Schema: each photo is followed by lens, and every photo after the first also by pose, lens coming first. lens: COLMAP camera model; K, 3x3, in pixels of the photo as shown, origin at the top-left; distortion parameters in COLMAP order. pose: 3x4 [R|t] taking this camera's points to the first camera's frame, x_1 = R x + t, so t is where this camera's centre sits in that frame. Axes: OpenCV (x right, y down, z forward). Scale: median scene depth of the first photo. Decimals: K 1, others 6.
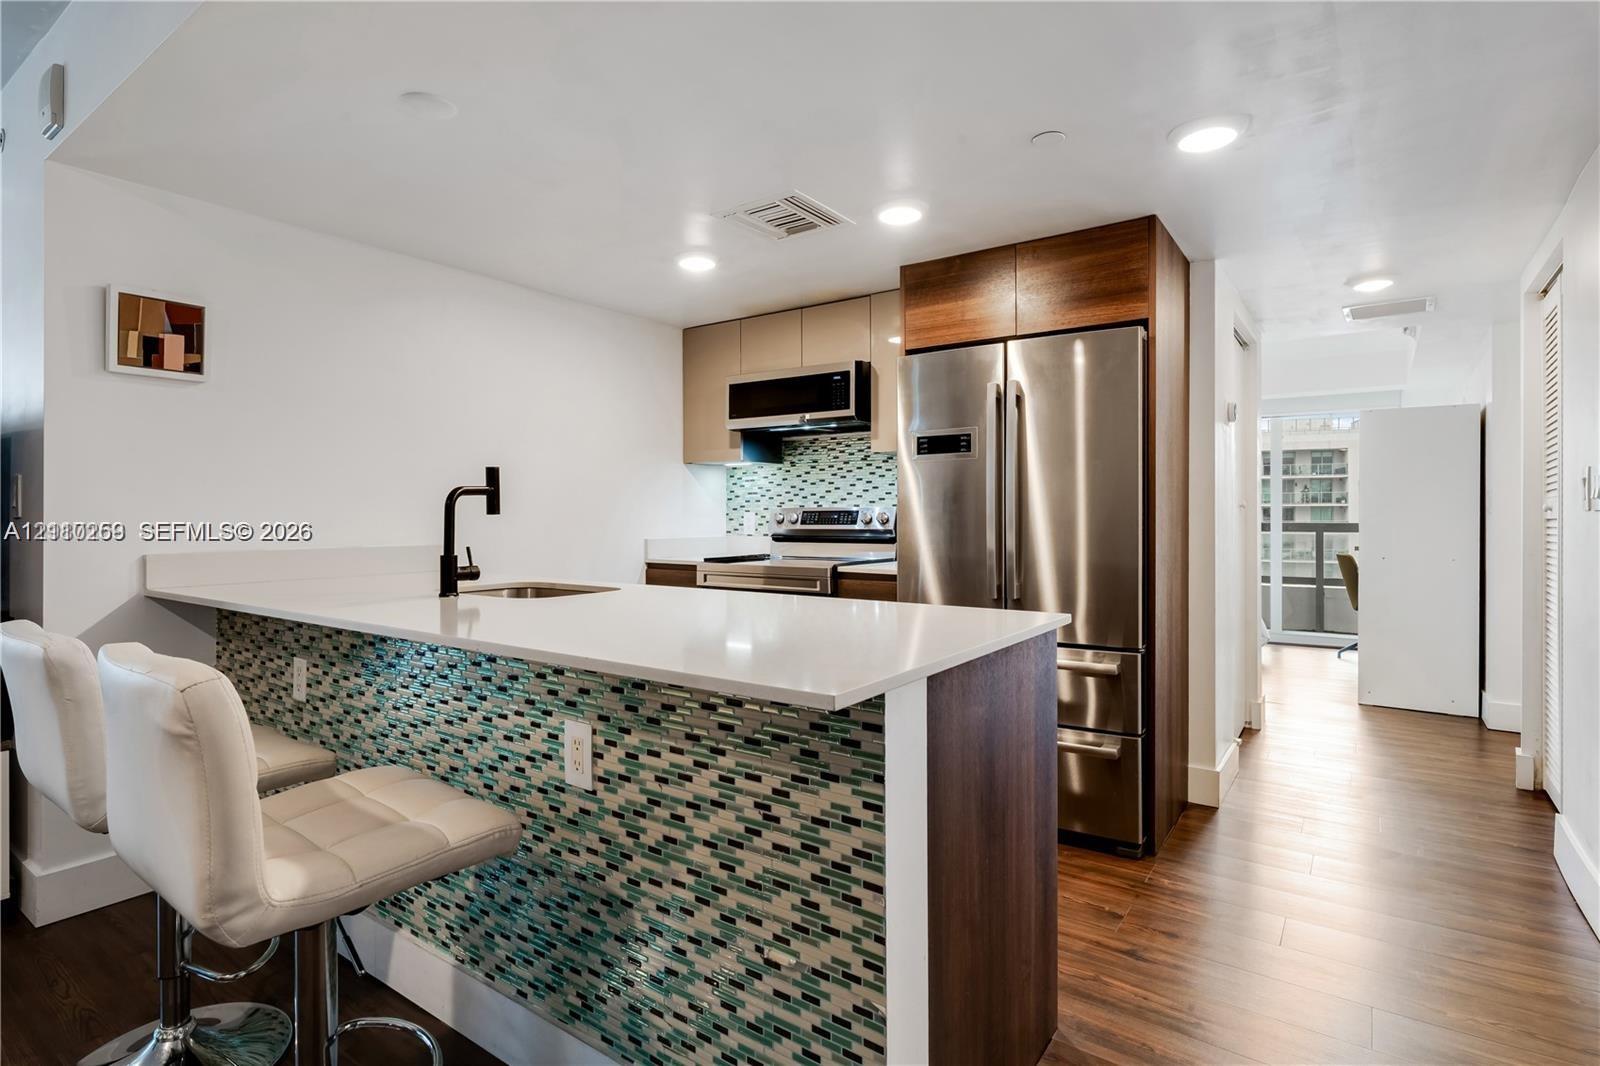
lens RADIAL K [[681.4, 0, 801.6], [0, 681.4, 521.5], [0, 0, 1]] dist [-0.000421, 0.000025]
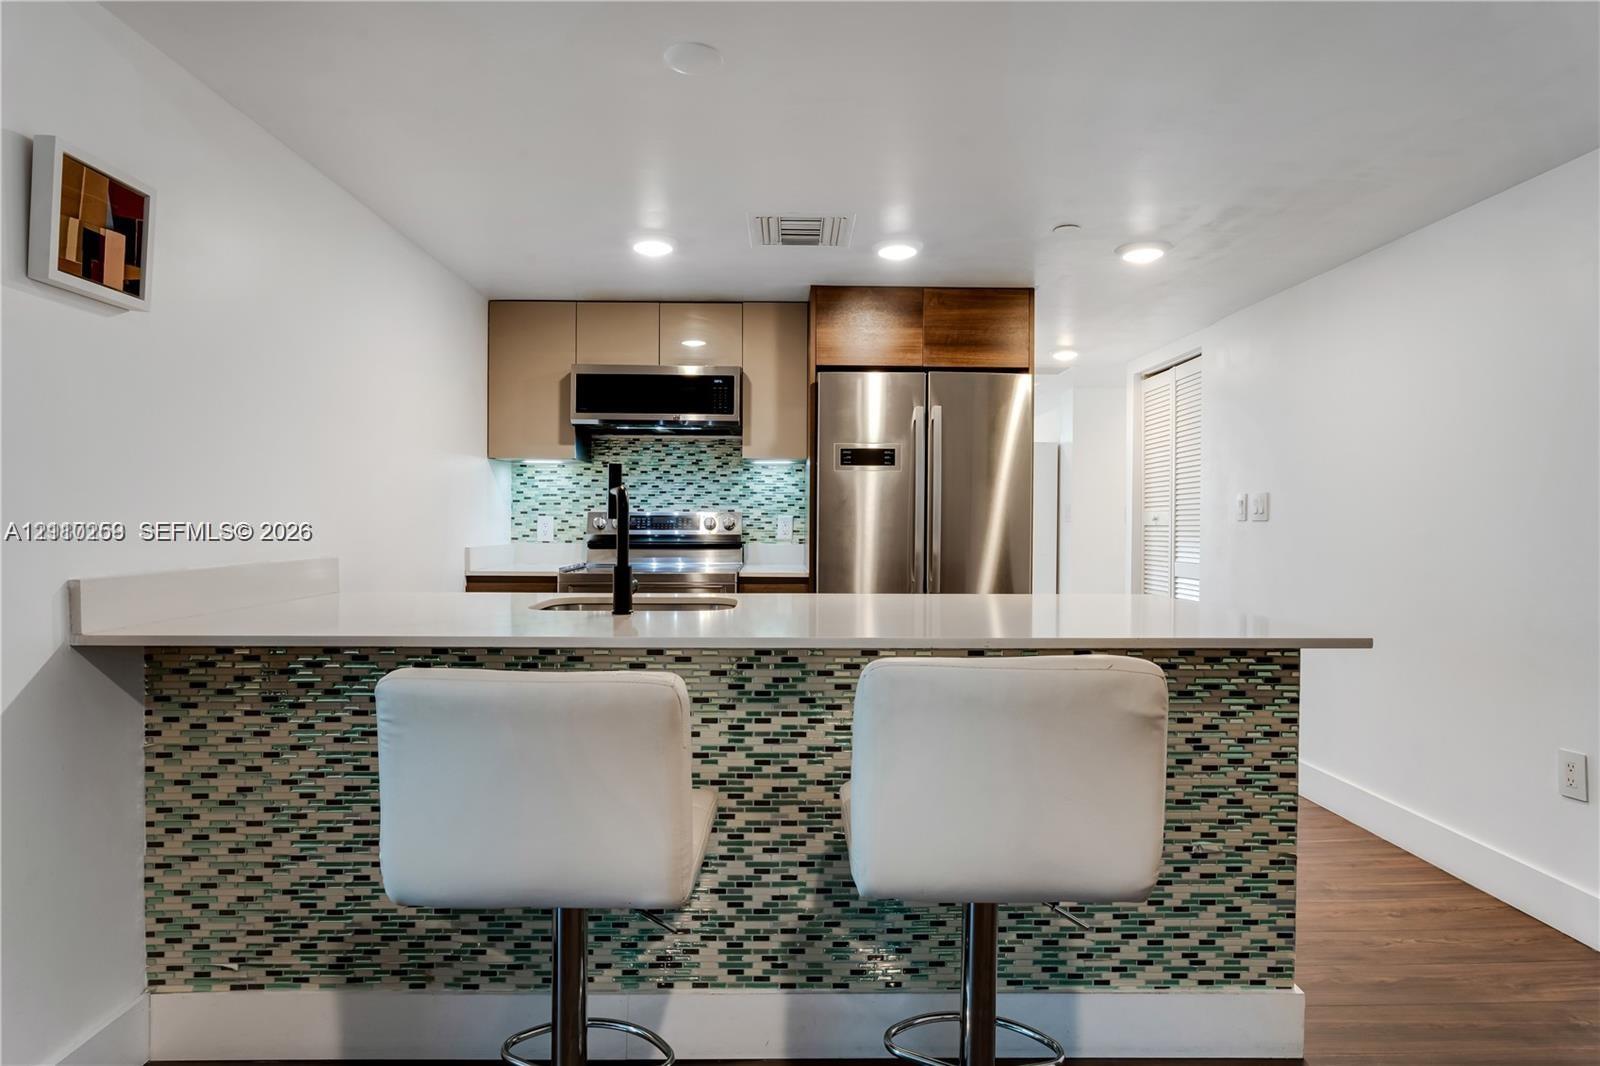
lens RADIAL K [[709.9, 0, 800.0], [0, 709.9, 533.0], [0, 0, 1]] dist [0.001172, 0.000124]
pose [[0.857459, -0.004003, 0.514536, -0.479198], [-0.000661, 0.999960, 0.008882, -0.000326], [-0.514552, -0.007956, 0.857423, 0.068289]]
